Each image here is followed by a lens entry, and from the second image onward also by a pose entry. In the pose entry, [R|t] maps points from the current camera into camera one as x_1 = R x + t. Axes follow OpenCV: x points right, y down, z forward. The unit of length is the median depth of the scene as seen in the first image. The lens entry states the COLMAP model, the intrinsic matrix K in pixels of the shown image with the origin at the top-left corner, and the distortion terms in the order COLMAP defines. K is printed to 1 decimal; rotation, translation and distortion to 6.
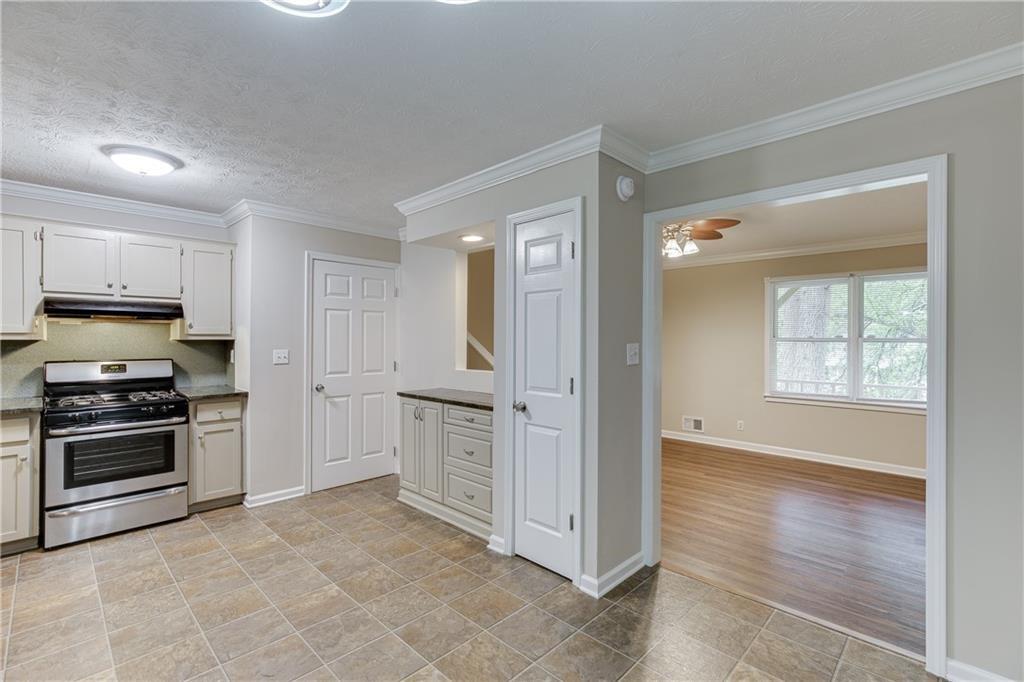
lens RADIAL K [[461.7, 0, 516.3], [0, 461.7, 340.5], [0, 0, 1]] dist [-0.019166, 0.010390]
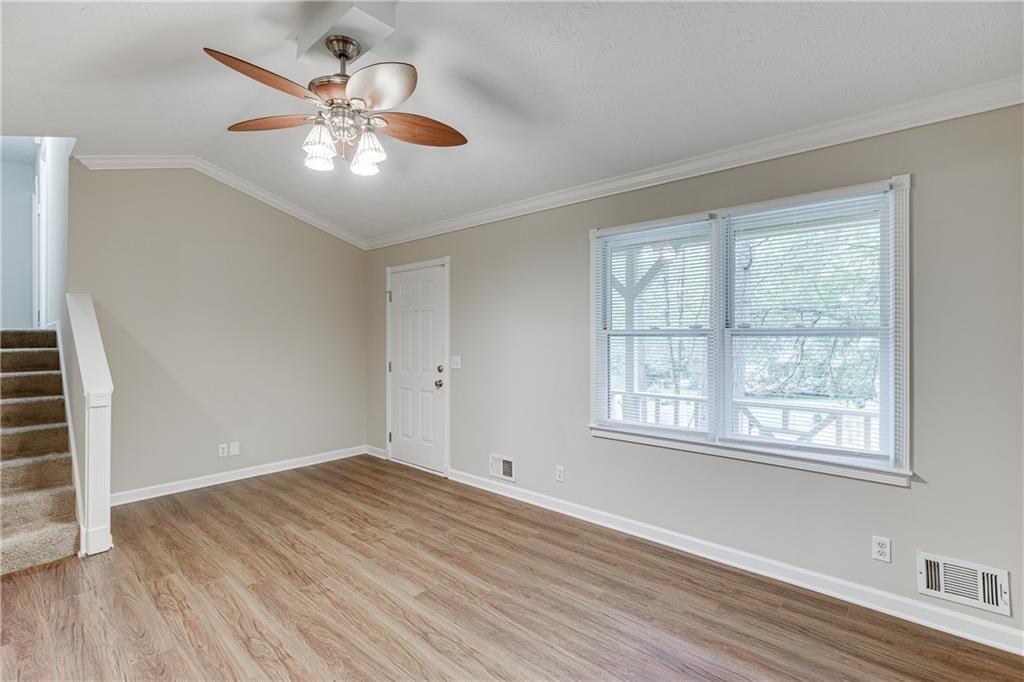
lens RADIAL K [[461.7, 0, 516.3], [0, 461.7, 340.5], [0, 0, 1]] dist [-0.019166, 0.010390]
pose [[0.998832, -0.005367, 0.048024, 0.747007], [0.005125, 0.999974, 0.005148, 0.006708], [-0.048050, -0.004895, 0.998833, 0.725055]]
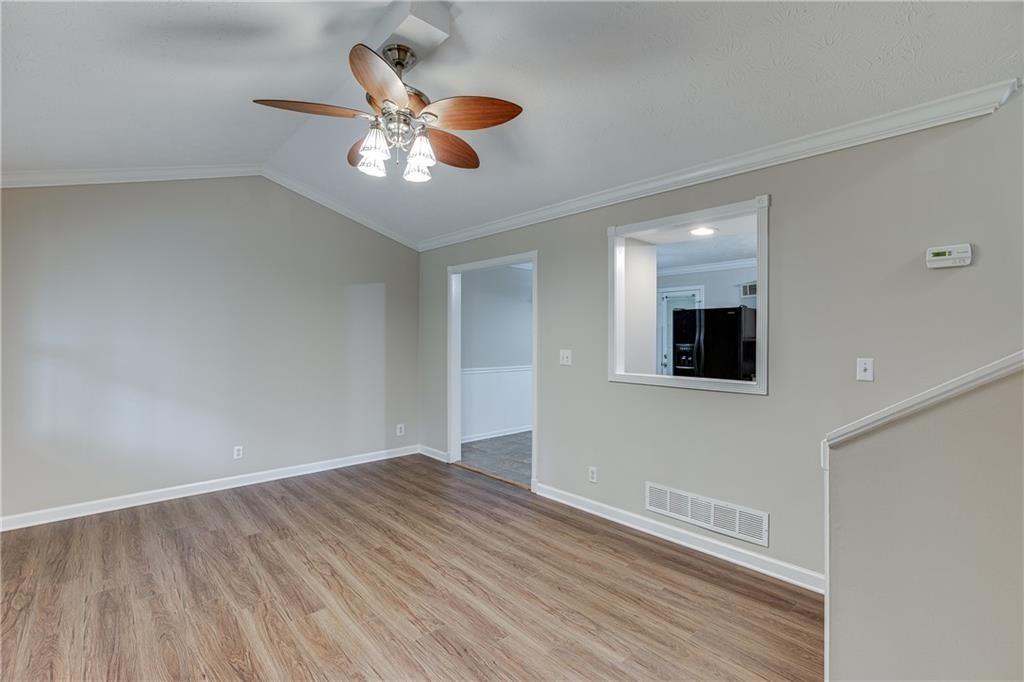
lens RADIAL K [[461.7, 0, 516.3], [0, 461.7, 340.5], [0, 0, 1]] dist [-0.019166, 0.010390]
pose [[-0.998631, -0.006221, 0.051927, 0.266171], [-0.005853, 0.999957, 0.007231, 0.000536], [-0.051970, 0.006917, -0.998625, 2.220499]]
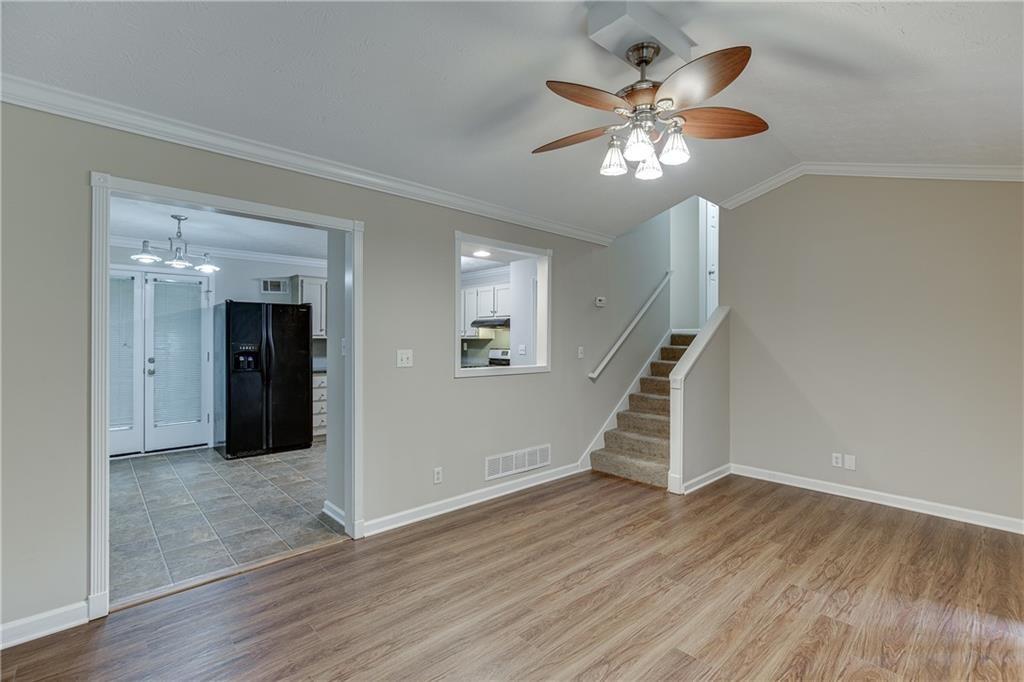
lens RADIAL K [[467.0, 0, 516.5], [0, 467.0, 339.8], [0, 0, 1]] dist [-0.017808, 0.010370]
pose [[-0.045044, 0.001603, -0.998984, 1.269619], [-0.005937, 0.999981, 0.001872, 0.006335], [0.998967, 0.006015, -0.045033, 1.303416]]
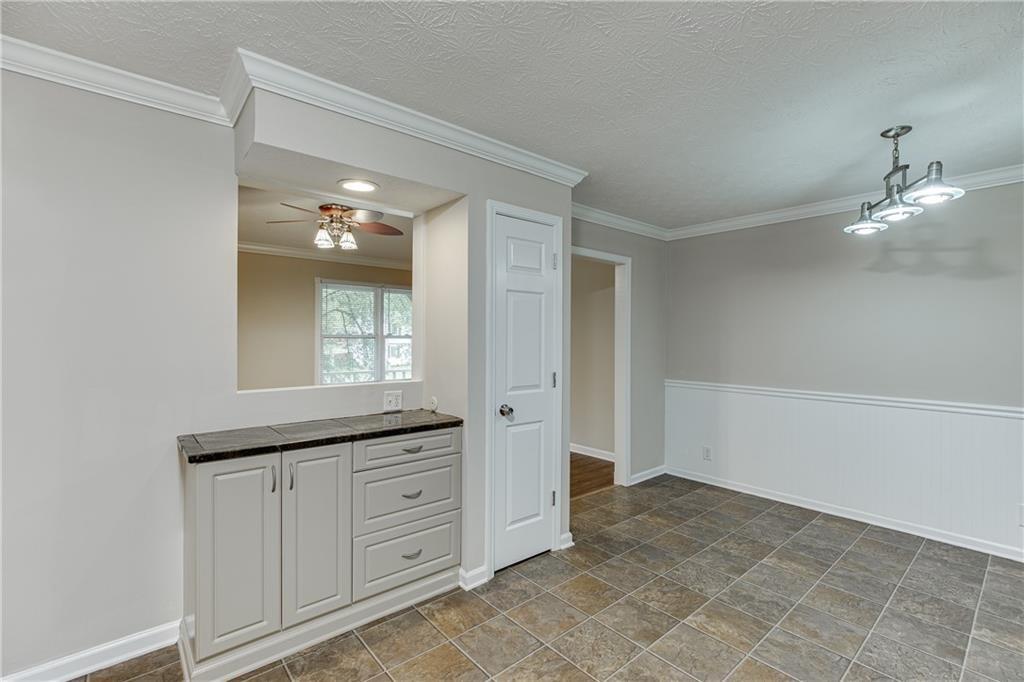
lens RADIAL K [[461.7, 0, 516.3], [0, 461.7, 340.5], [0, 0, 1]] dist [-0.019166, 0.010390]
pose [[0.085876, -0.009456, 0.996261, -0.840621], [-0.004071, 0.999943, 0.009842, -0.007256], [-0.996297, -0.004901, 0.085833, 0.812633]]
